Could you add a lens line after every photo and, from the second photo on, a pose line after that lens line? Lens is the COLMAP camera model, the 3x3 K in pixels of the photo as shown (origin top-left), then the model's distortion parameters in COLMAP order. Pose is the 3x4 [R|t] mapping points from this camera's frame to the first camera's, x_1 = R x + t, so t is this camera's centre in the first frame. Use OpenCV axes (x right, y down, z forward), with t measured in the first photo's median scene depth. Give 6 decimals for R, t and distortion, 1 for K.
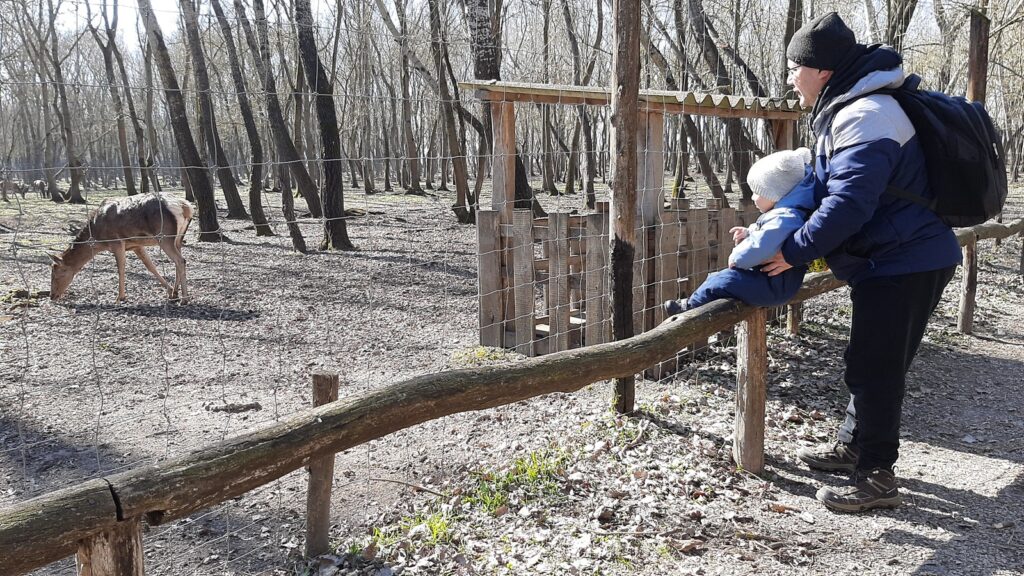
lens RADIAL K [[779.4, 0, 519.1], [0, 779.4, 284.8], [0, 0, 1]] dist [0.078415, -0.146555]
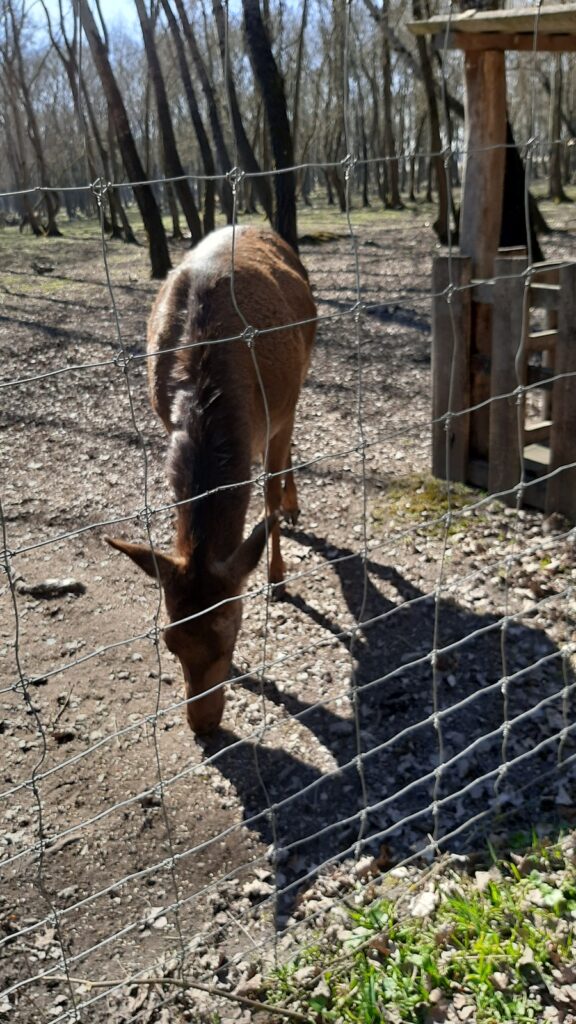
lens RADIAL K [[807.9, 0, 276.3], [0, 807.9, 513.5], [0, 0, 1]] dist [0.079826, -0.173611]
pose [[0.962223, 0.048654, -0.267879, 0.010533], [0.017350, 0.970946, 0.238670, -0.081289], [0.271708, -0.234301, 0.933422, 0.496644]]
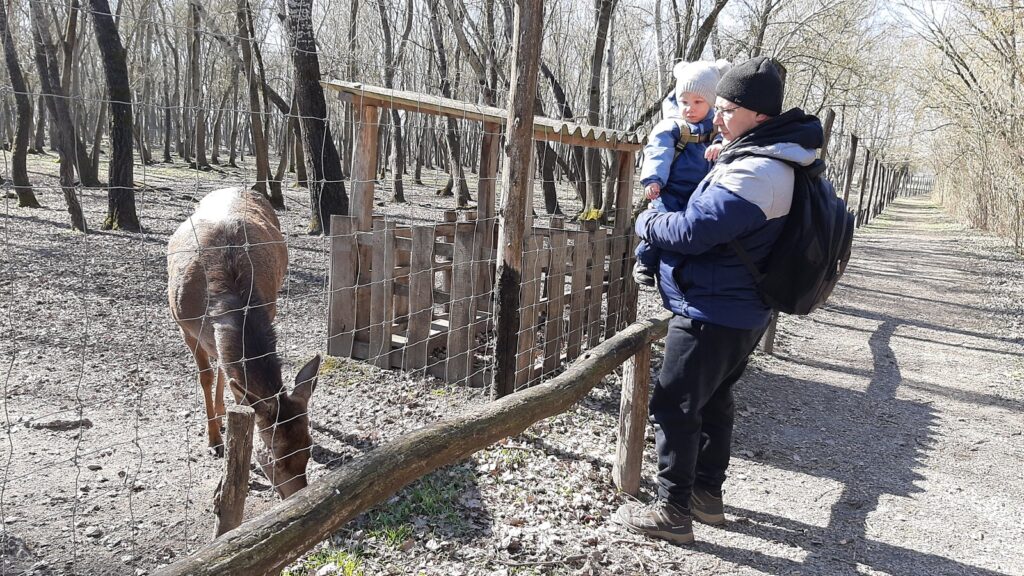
lens RADIAL K [[779.4, 0, 519.1], [0, 779.4, 284.8], [0, 0, 1]] dist [0.078415, -0.146555]
pose [[0.963945, 0.046100, 0.262079, -0.119171], [-0.049116, 0.998781, 0.004966, -0.037794], [-0.261531, -0.017659, 0.965034, 0.006629]]
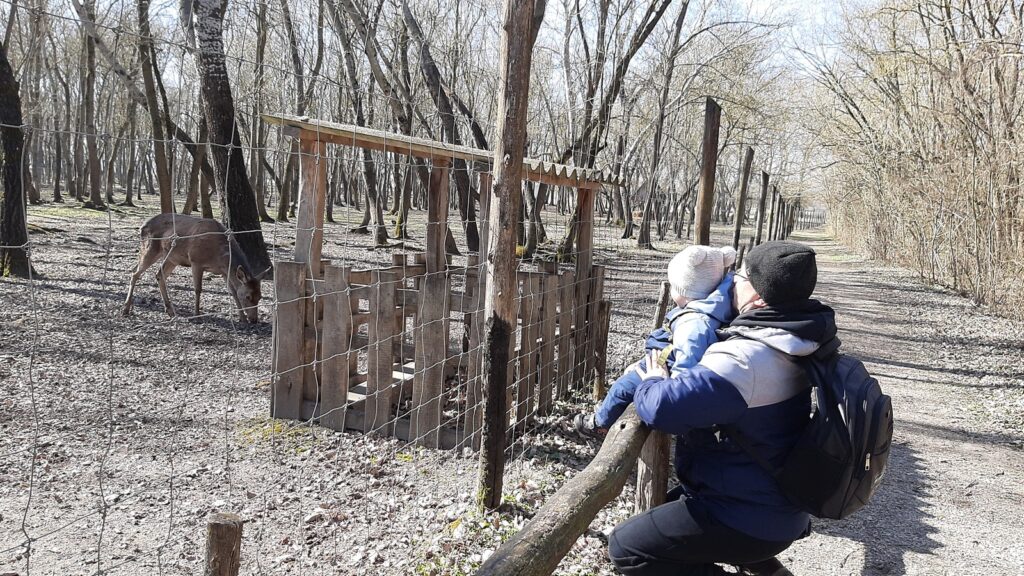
lens RADIAL K [[779.4, 0, 519.1], [0, 779.4, 284.8], [0, 0, 1]] dist [0.078415, -0.146555]
pose [[0.929472, 0.040160, 0.366700, -0.179259], [-0.025498, 0.998673, -0.044745, -0.054462], [-0.368010, 0.032239, 0.929263, 0.131427]]
